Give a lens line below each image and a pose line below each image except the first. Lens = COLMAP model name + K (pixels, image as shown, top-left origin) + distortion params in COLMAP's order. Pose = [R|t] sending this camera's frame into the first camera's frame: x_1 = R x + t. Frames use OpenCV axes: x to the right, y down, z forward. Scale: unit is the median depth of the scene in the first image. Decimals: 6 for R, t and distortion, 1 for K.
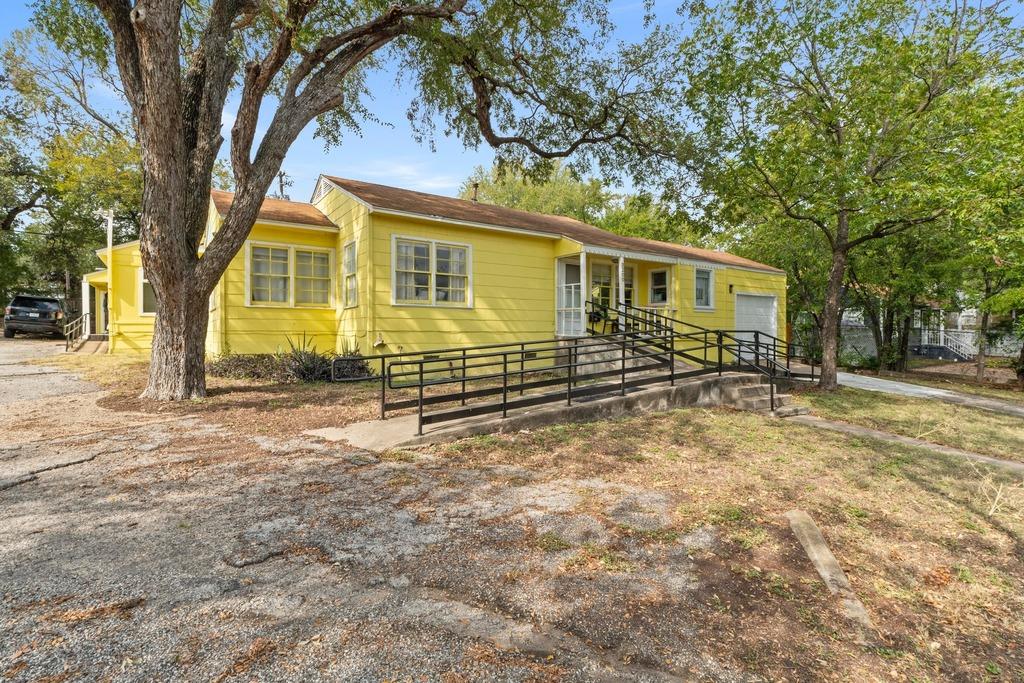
lens RADIAL K [[502.0, 0, 512.0], [0, 502.0, 341.5], [0, 0, 1]] dist [-0.005021, -0.000365]
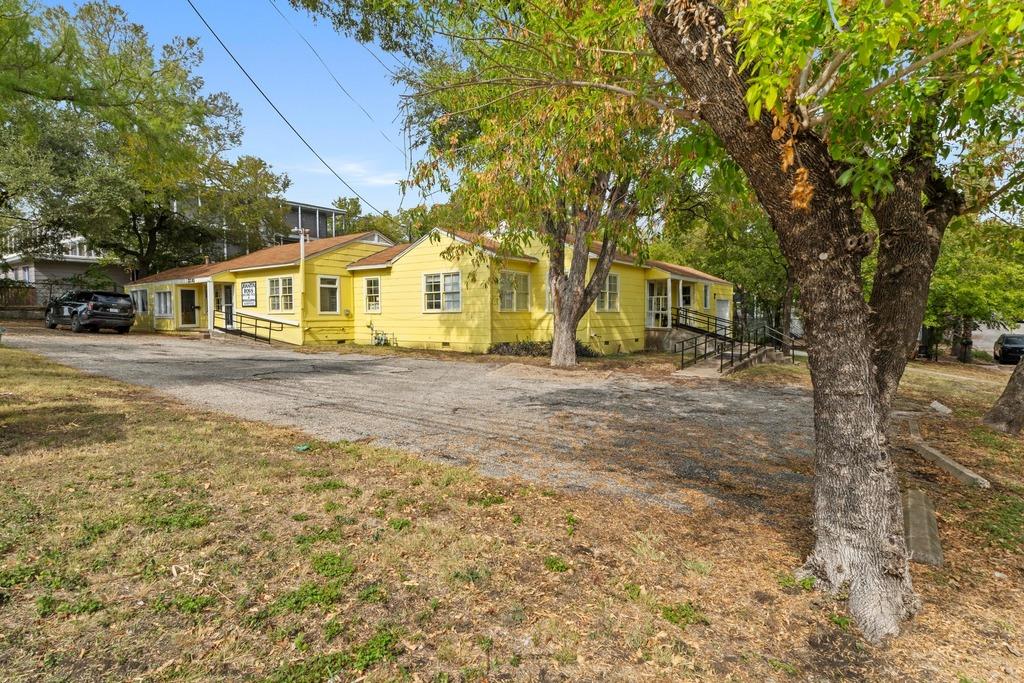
lens RADIAL K [[534.6, 0, 512.0], [0, 534.6, 341.5], [0, 0, 1]] dist [-0.001639, 0.000316]
pose [[0.947733, -0.019991, 0.318439, -0.879077], [0.010356, 0.999437, 0.031920, -0.026244], [-0.318898, -0.026954, 0.947406, -0.502601]]
